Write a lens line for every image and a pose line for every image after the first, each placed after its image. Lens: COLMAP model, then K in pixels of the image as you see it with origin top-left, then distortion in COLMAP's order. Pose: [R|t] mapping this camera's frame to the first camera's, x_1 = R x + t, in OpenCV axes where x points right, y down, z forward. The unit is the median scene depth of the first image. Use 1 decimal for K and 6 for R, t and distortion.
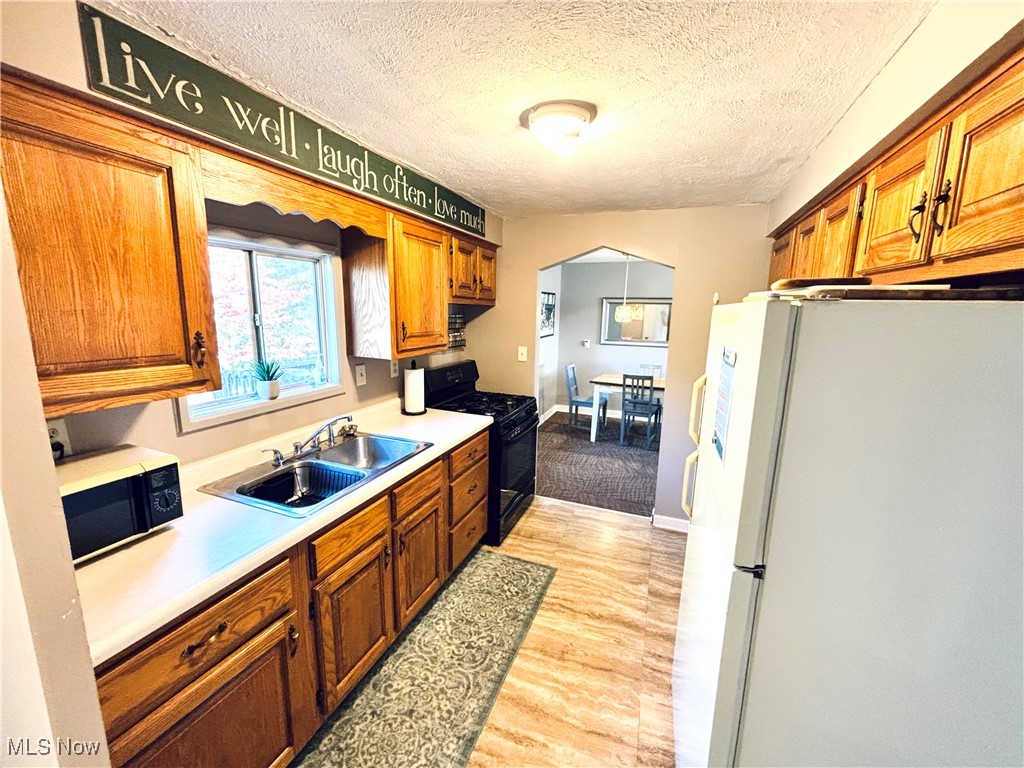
lens RADIAL K [[410.7, 0, 515.6], [0, 410.7, 379.9], [0, 0, 1]] dist [-0.000976, -0.000033]
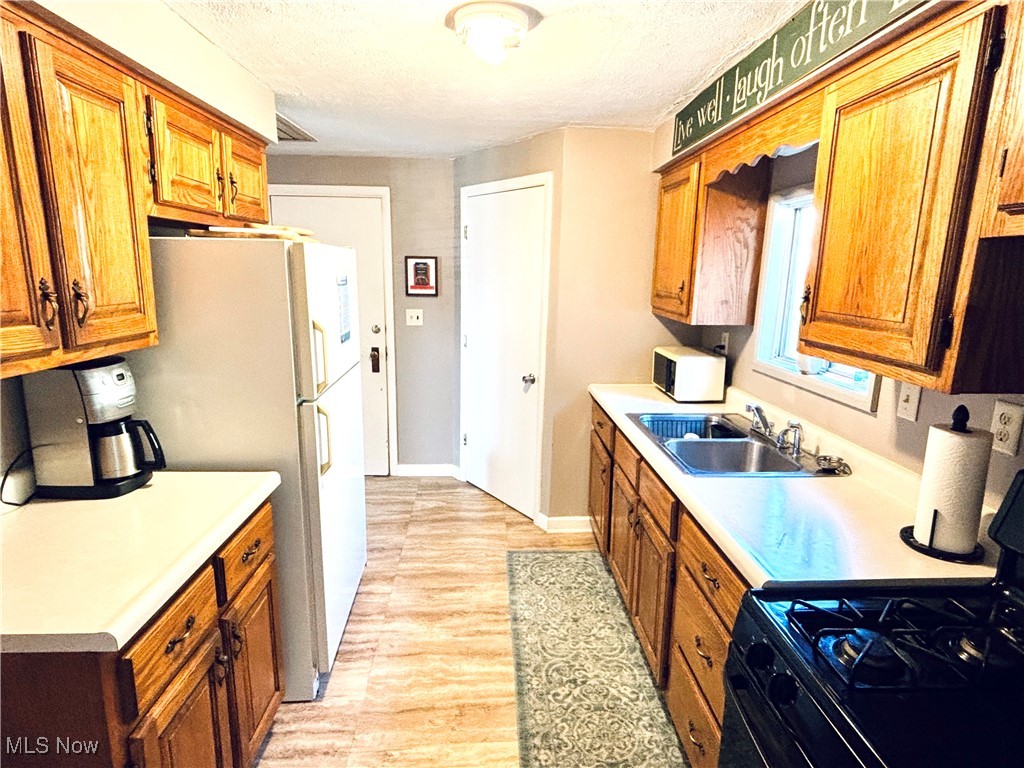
lens RADIAL K [[543.8, 0, 516.0], [0, 543.8, 378.7], [0, 0, 1]] dist [0.001512, 0.000125]
pose [[-0.909730, 0.043678, -0.412897, 0.405637], [-0.109238, 0.934237, 0.339512, -0.254761], [0.400573, 0.353968, -0.845132, 1.652381]]
